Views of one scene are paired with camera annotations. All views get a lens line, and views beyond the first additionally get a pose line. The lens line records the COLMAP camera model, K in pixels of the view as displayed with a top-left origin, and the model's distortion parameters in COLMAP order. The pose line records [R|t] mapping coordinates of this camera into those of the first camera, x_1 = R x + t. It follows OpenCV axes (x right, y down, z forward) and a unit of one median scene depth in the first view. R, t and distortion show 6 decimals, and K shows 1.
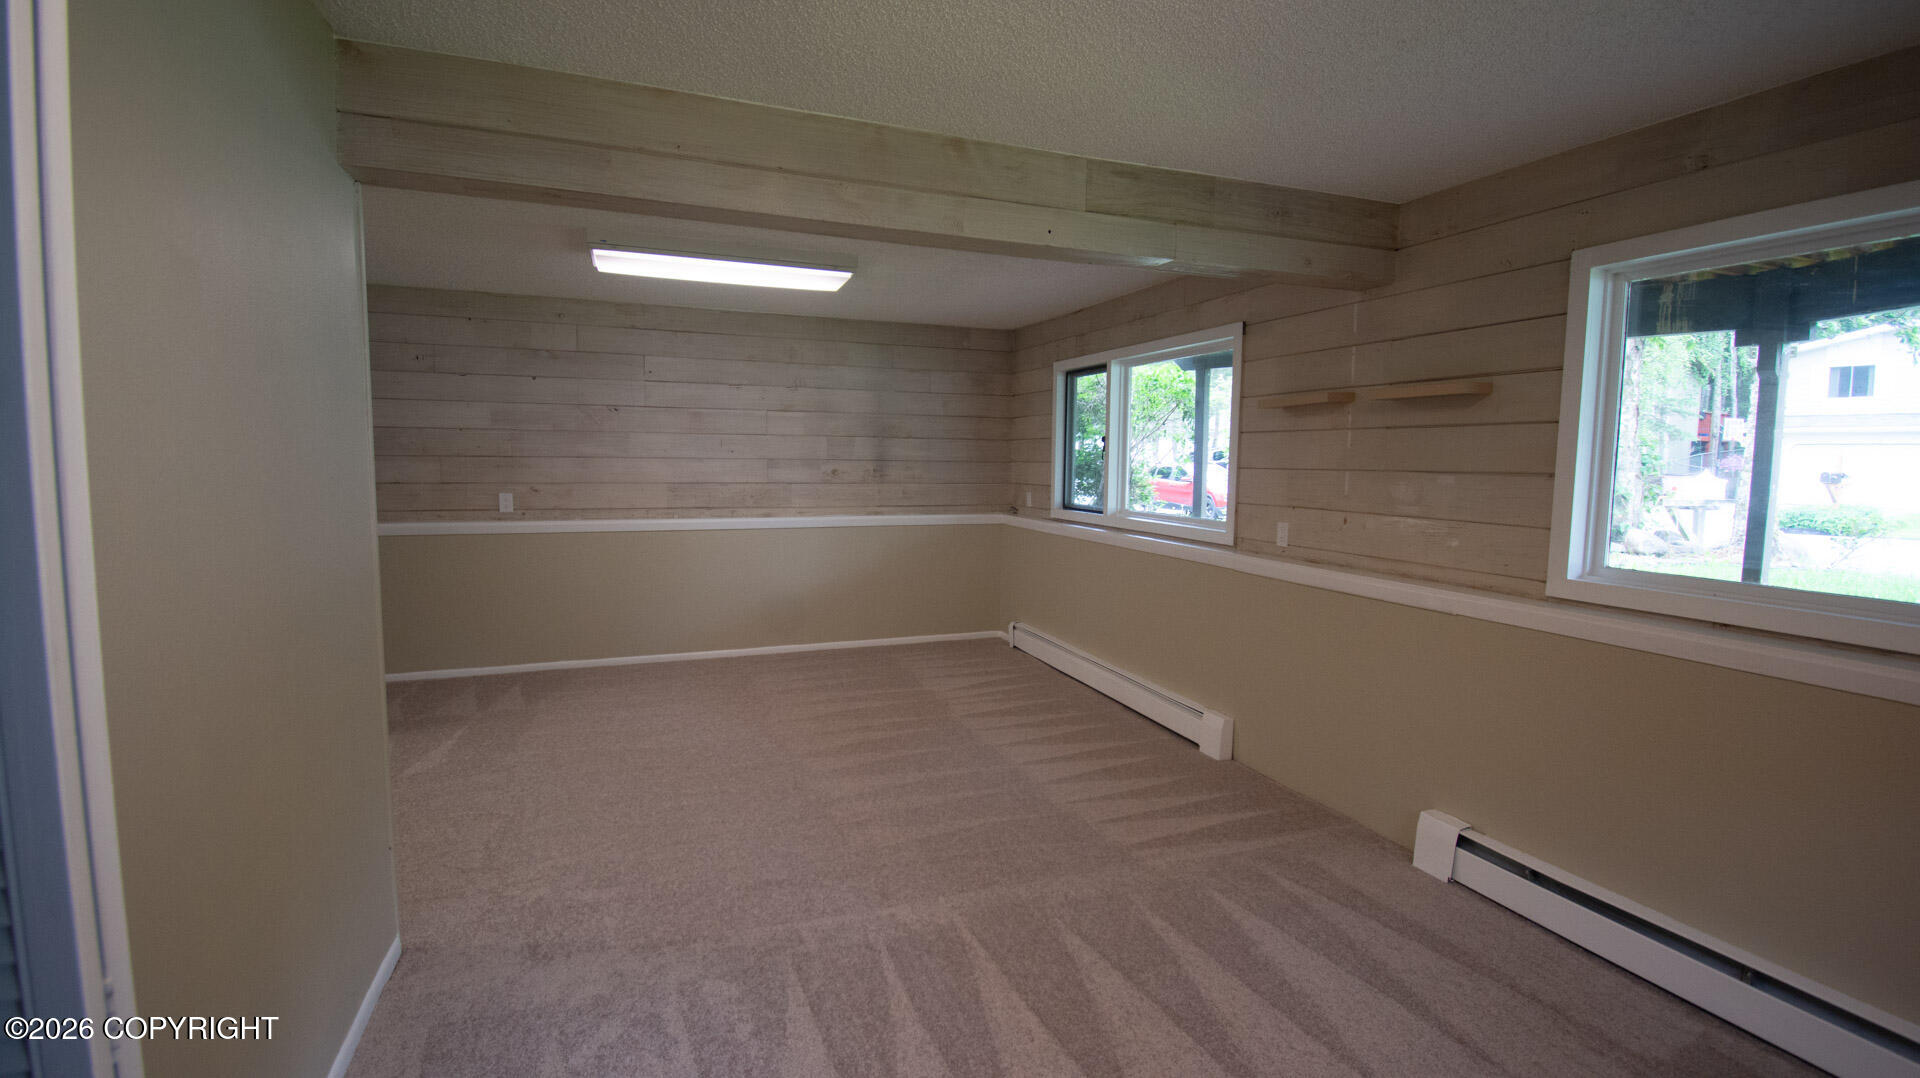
lens RADIAL K [[837.8, 0, 960.0], [0, 837.8, 539.0], [0, 0, 1]] dist [0.001120, 0.000055]
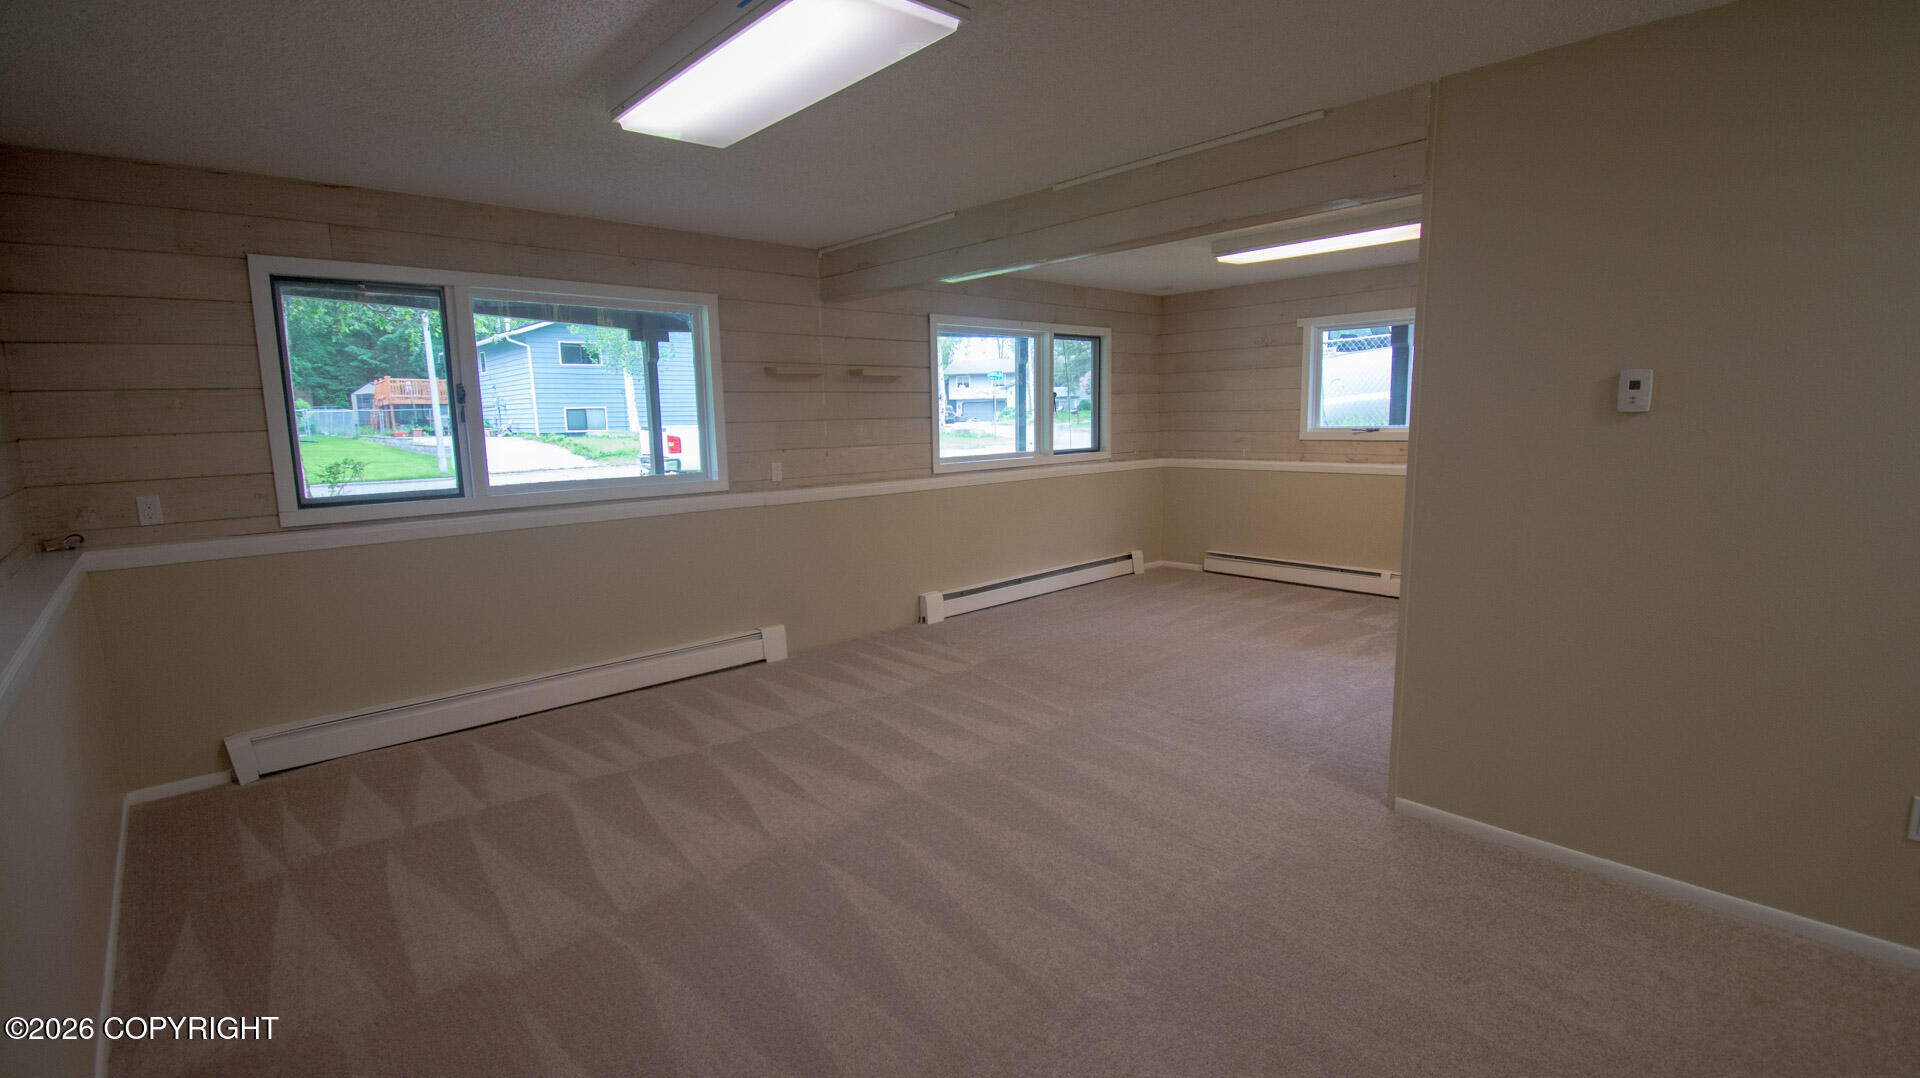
lens RADIAL K [[837.8, 0, 960.0], [0, 837.8, 539.0], [0, 0, 1]] dist [0.001120, 0.000055]
pose [[-0.385365, -0.146071, 0.911129, -0.884782], [0.099543, 0.975049, 0.198421, -0.127097], [-0.917379, 0.167161, -0.361210, 1.162417]]
